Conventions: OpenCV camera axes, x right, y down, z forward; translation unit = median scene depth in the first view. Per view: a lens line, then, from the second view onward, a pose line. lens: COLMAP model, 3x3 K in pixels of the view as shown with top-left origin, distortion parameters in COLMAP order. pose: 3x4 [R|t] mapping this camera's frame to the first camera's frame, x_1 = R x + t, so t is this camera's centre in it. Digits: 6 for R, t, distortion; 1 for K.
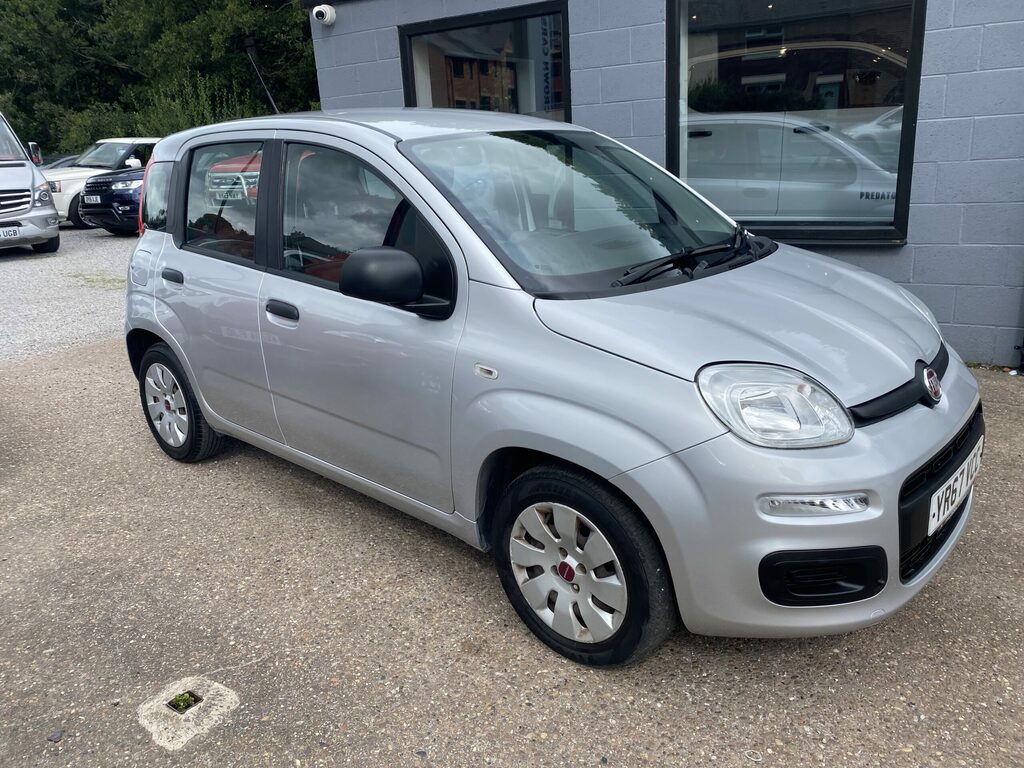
lens RADIAL K [[840.6, 0, 512.0], [0, 840.6, 384.0], [0, 0, 1]] dist [0.041691, -0.045299]
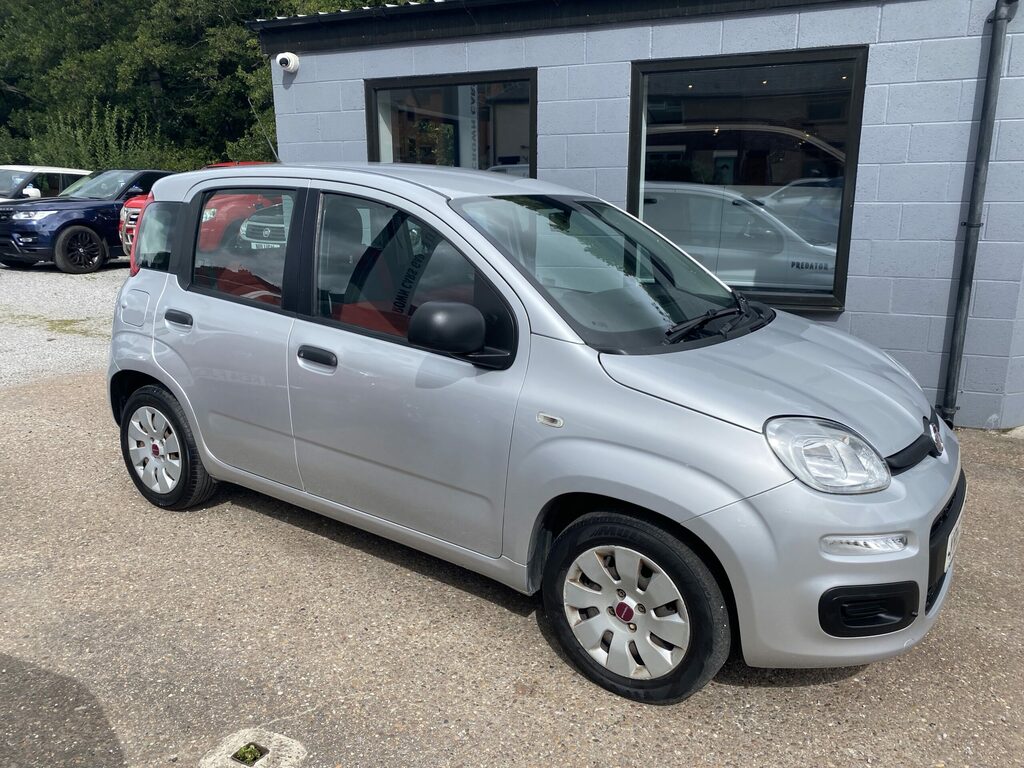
lens RADIAL K [[837.1, 0, 548.0], [0, 837.1, 385.5], [0, 0, 1]] dist [0.020270, -0.009175]
pose [[0.986891, 0.022458, 0.159818, -0.187325], [-0.013320, 0.998226, -0.058022, 0.001977], [-0.160838, 0.055133, 0.985440, -0.032524]]
